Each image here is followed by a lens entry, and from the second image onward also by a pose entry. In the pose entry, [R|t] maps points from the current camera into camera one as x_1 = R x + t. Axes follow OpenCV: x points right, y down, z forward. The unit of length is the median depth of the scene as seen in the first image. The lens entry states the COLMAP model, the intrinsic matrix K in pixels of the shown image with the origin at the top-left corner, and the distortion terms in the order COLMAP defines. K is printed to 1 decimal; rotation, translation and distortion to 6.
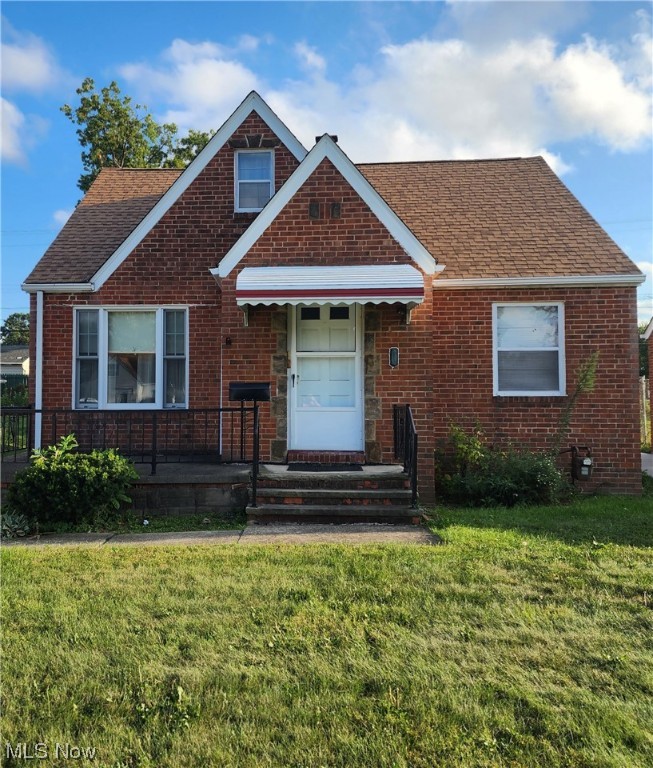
lens RADIAL K [[628.0, 0, 326.5], [0, 628.0, 384.0], [0, 0, 1]] dist [0.011703, 0.006282]
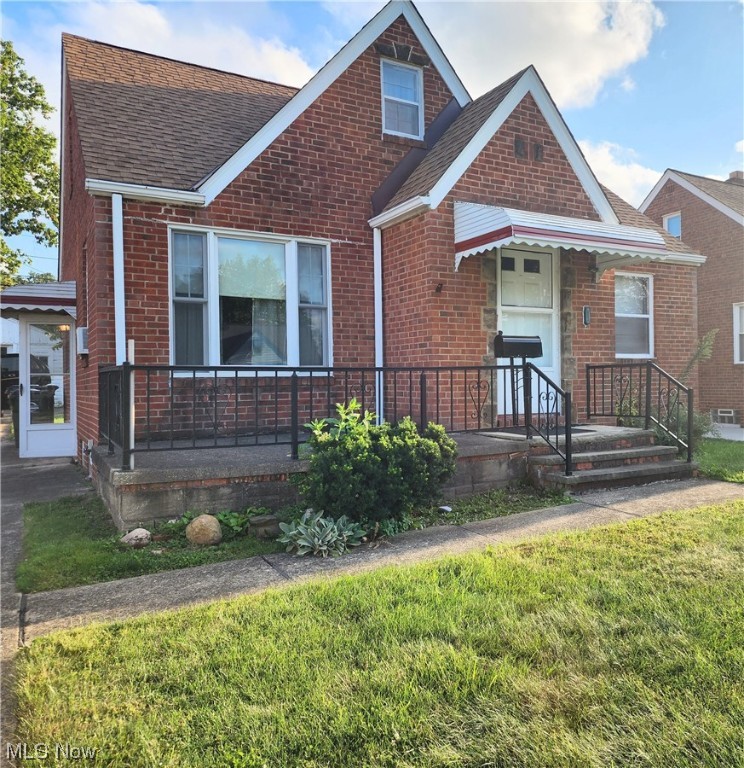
lens RADIAL K [[604.3, 0, 372.0], [0, 604.3, 384.0], [0, 0, 1]] dist [0.002682, -0.014210]
pose [[0.844300, -0.014229, 0.535682, -0.620782], [-0.004495, 0.999424, 0.033633, 0.030392], [-0.535852, -0.030804, 0.843750, 0.349440]]
